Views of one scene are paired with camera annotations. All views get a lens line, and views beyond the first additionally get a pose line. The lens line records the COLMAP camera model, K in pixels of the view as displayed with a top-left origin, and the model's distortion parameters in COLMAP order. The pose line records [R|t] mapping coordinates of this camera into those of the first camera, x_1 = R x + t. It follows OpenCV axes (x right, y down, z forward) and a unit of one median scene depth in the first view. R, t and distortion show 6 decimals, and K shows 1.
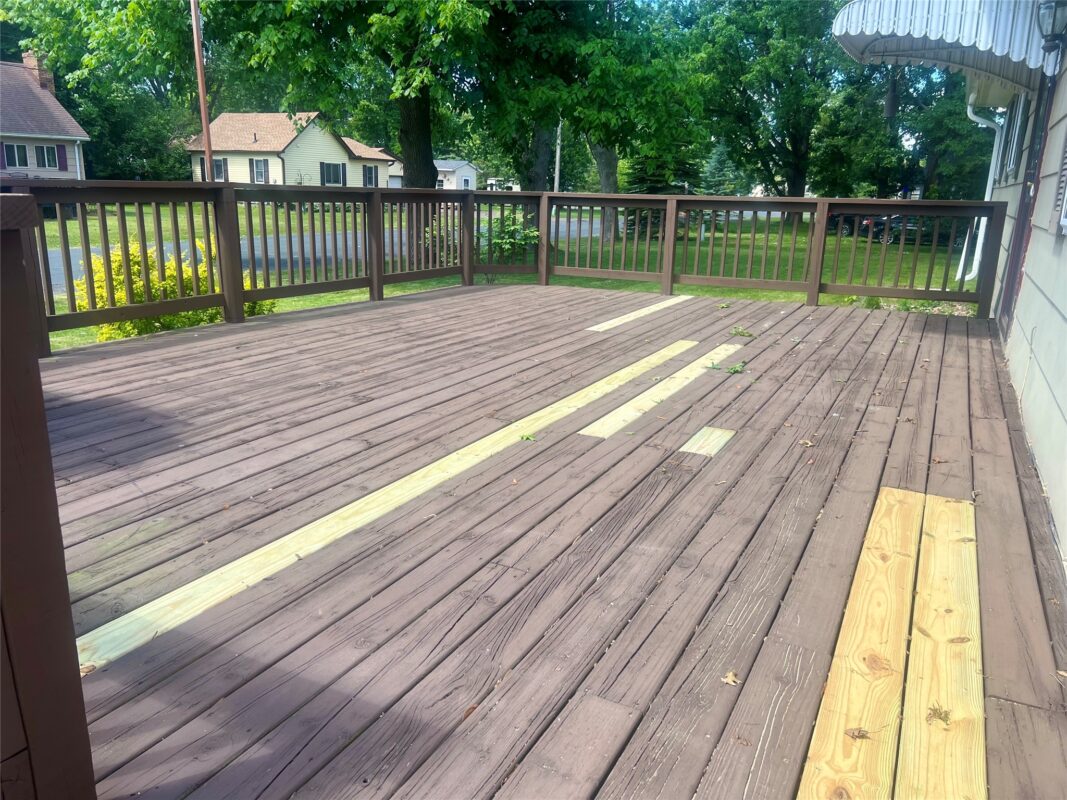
lens RADIAL K [[808.5, 0, 543.6], [0, 808.5, 397.5], [0, 0, 1]] dist [0.057184, -0.064925]
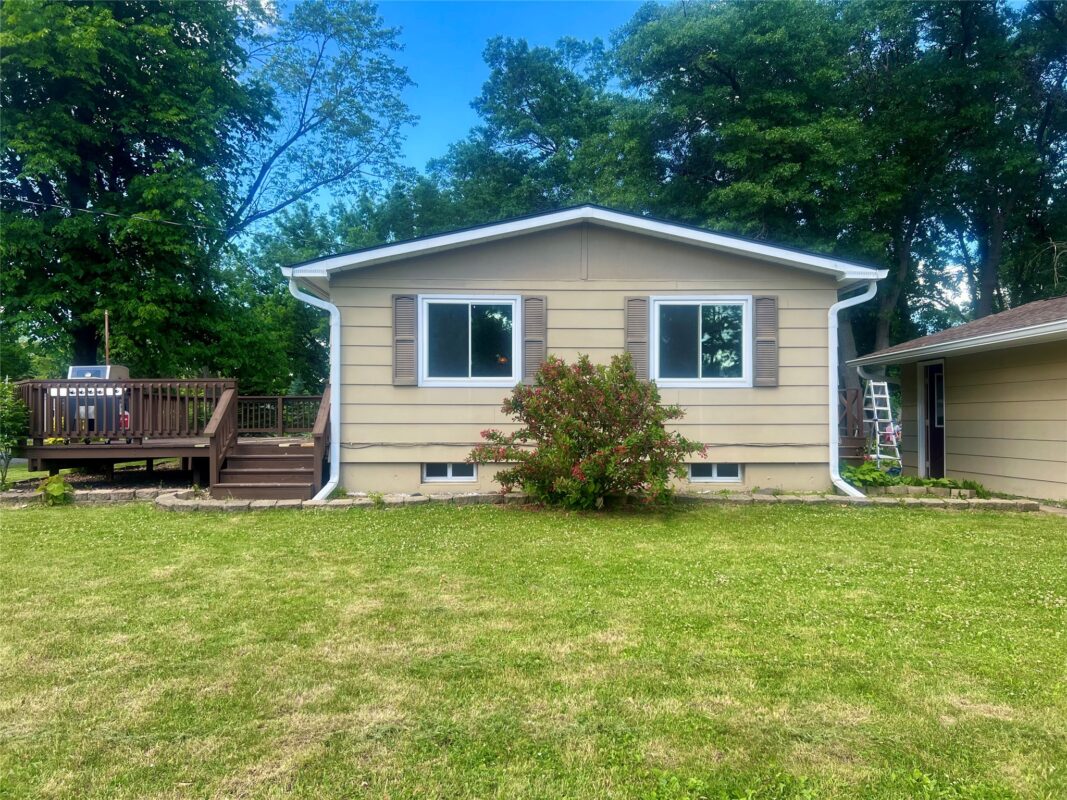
lens RADIAL K [[809.7, 0, 533.5], [0, 809.7, 400.0], [0, 0, 1]] dist [0.047952, -0.046921]
pose [[0.883788, -0.014426, 0.467665, -0.178323], [0.141521, 0.960948, -0.237803, 0.262915], [-0.445971, 0.276352, 0.851316, -0.821868]]
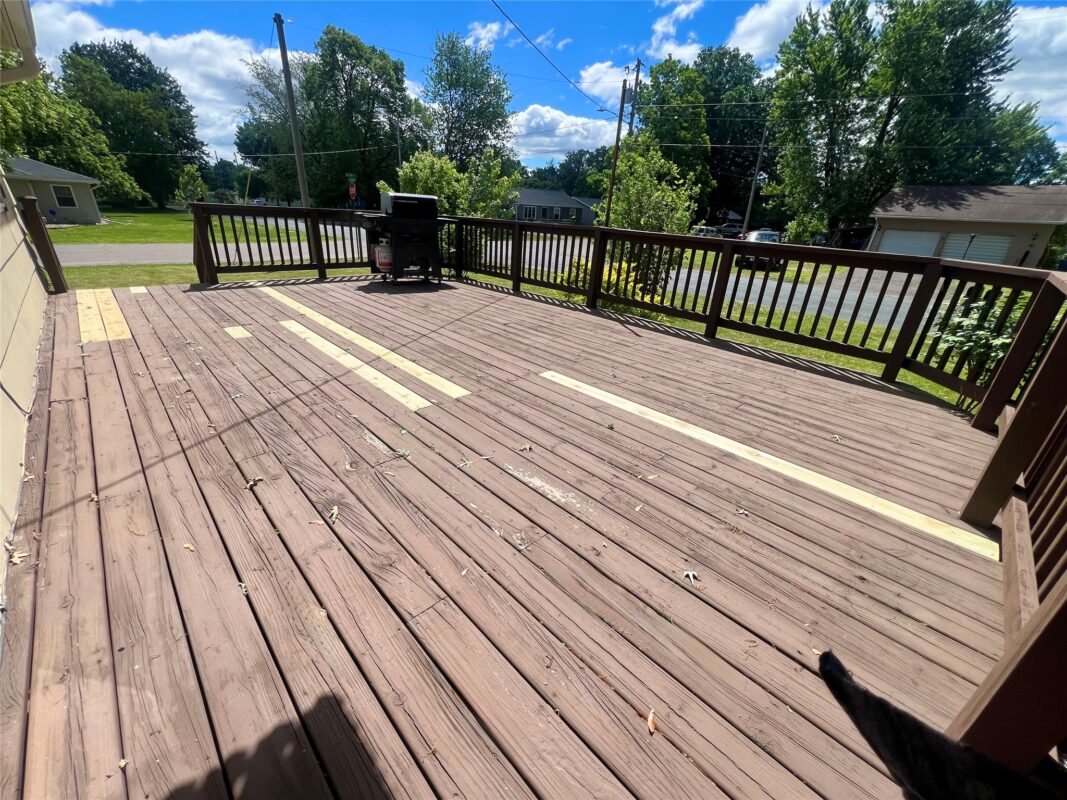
lens RADIAL K [[429.4, 0, 533.5], [0, 429.4, 400.0], [0, 0, 1]] dist [0.000157, 0.000094]
pose [[-0.326508, 0.344244, -0.880278, 0.528032], [-0.302322, 0.844359, 0.442333, -0.277803], [0.895541, 0.410553, -0.171617, 1.035952]]
